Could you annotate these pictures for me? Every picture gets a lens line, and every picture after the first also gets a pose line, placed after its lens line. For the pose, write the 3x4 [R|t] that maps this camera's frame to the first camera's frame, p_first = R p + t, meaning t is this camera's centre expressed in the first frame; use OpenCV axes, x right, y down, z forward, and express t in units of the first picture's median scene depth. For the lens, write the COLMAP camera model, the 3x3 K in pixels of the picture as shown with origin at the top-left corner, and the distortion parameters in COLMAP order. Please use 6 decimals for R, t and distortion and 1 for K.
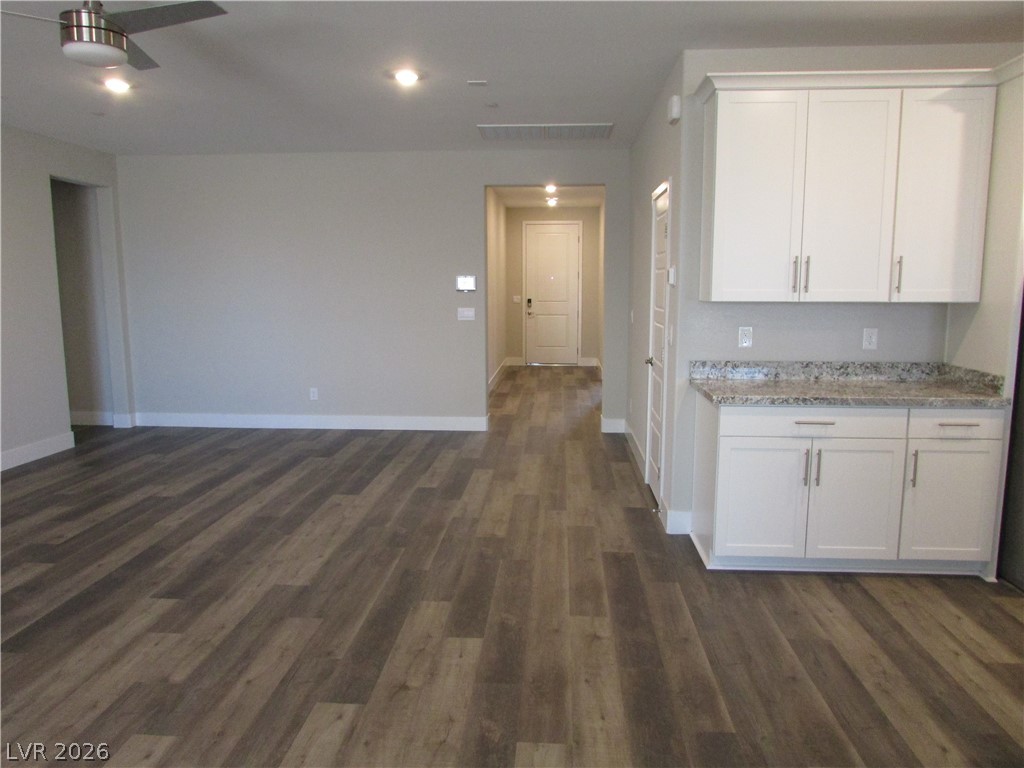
lens RADIAL K [[730.2, 0, 507.9], [0, 730.2, 384.6], [0, 0, 1]] dist [-0.037792, 0.022166]
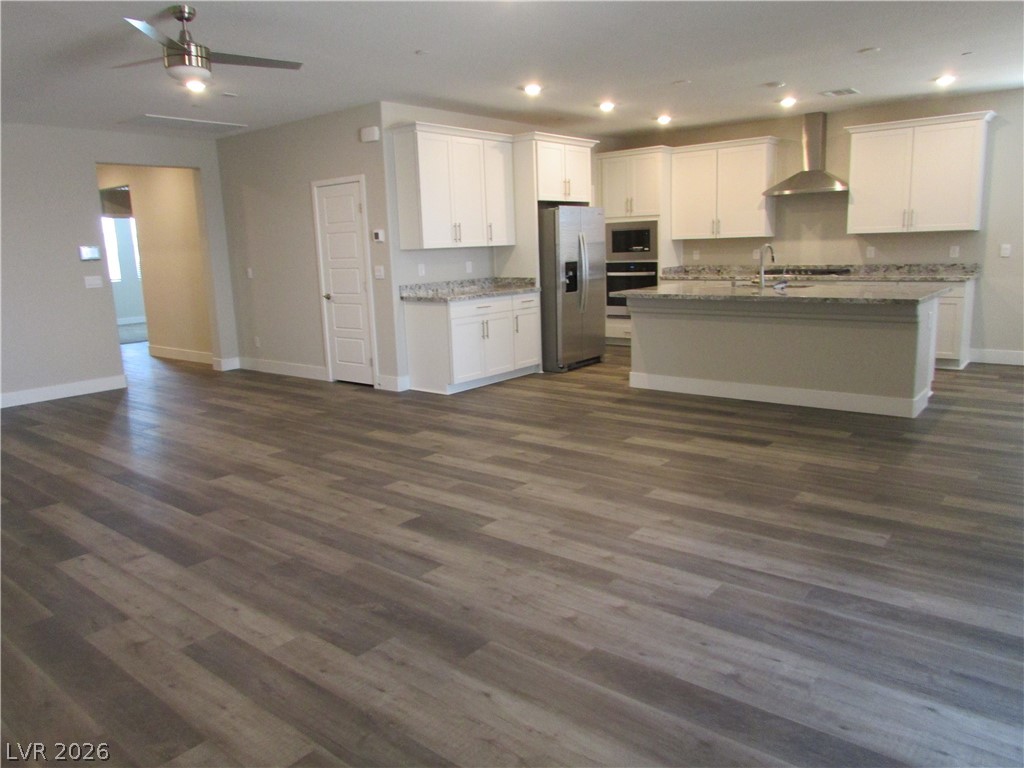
lens RADIAL K [[730.2, 0, 512.1], [0, 730.2, 382.9], [0, 0, 1]] dist [-0.037792, 0.022166]
pose [[0.575577, -0.171234, 0.799618, -1.157583], [0.147420, 0.983538, 0.104504, 0.059273], [-0.804349, 0.057729, 0.591345, -0.232948]]
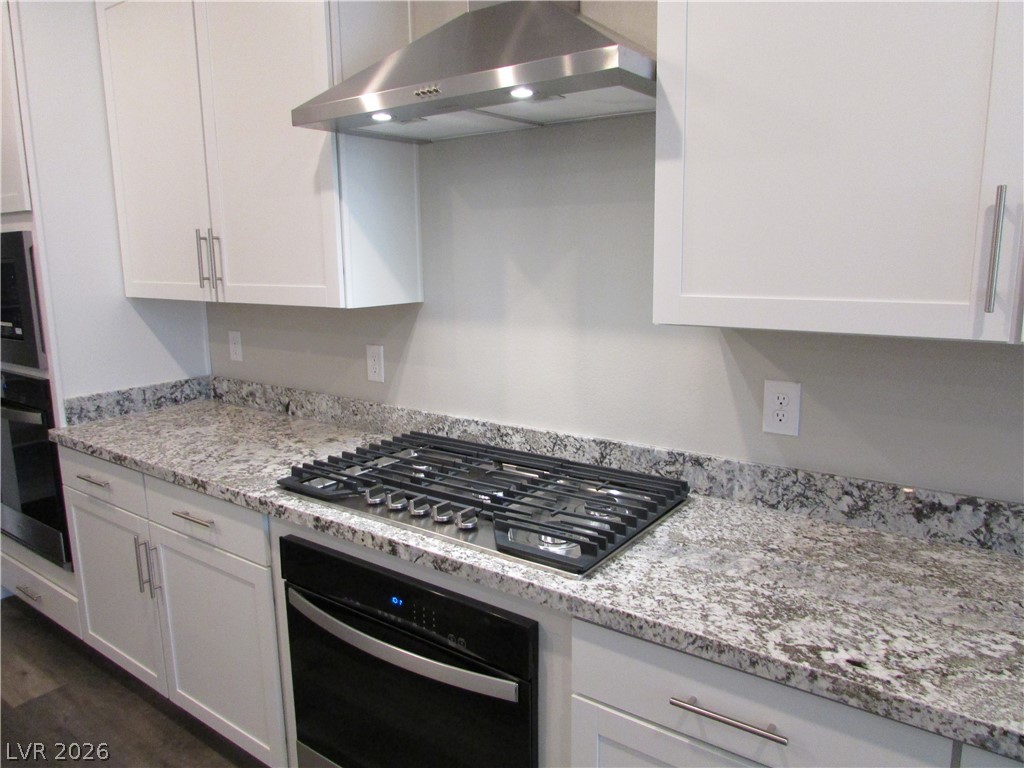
lens RADIAL K [[730.2, 0, 510.0], [0, 730.2, 382.9], [0, 0, 1]] dist [-0.037792, 0.022166]
pose [[0.531090, -0.156700, 0.832700, 0.920330], [0.129007, 0.986247, 0.103315, -0.027150], [-0.837437, 0.052554, 0.544001, 0.077894]]
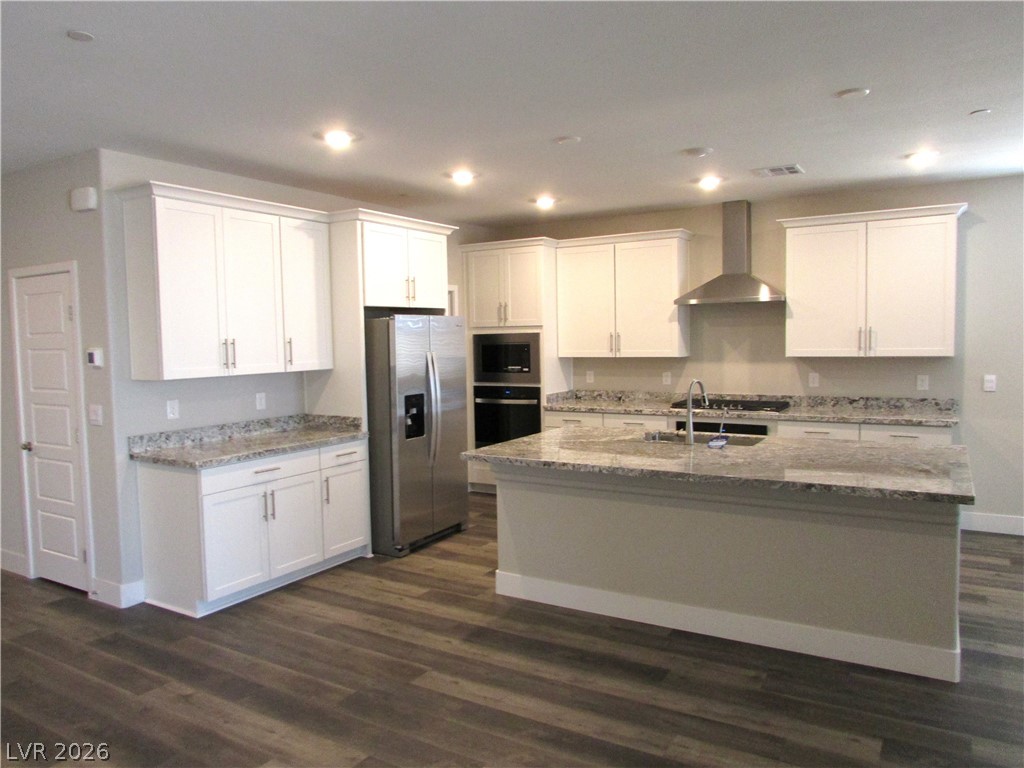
lens RADIAL K [[730.2, 0, 511.5], [0, 730.2, 380.1], [0, 0, 1]] dist [-0.037792, 0.022166]
pose [[0.454169, -0.060883, 0.888833, -0.494581], [0.141225, 0.989968, -0.004352, -0.036354], [-0.879651, 0.127502, 0.458211, 0.024386]]
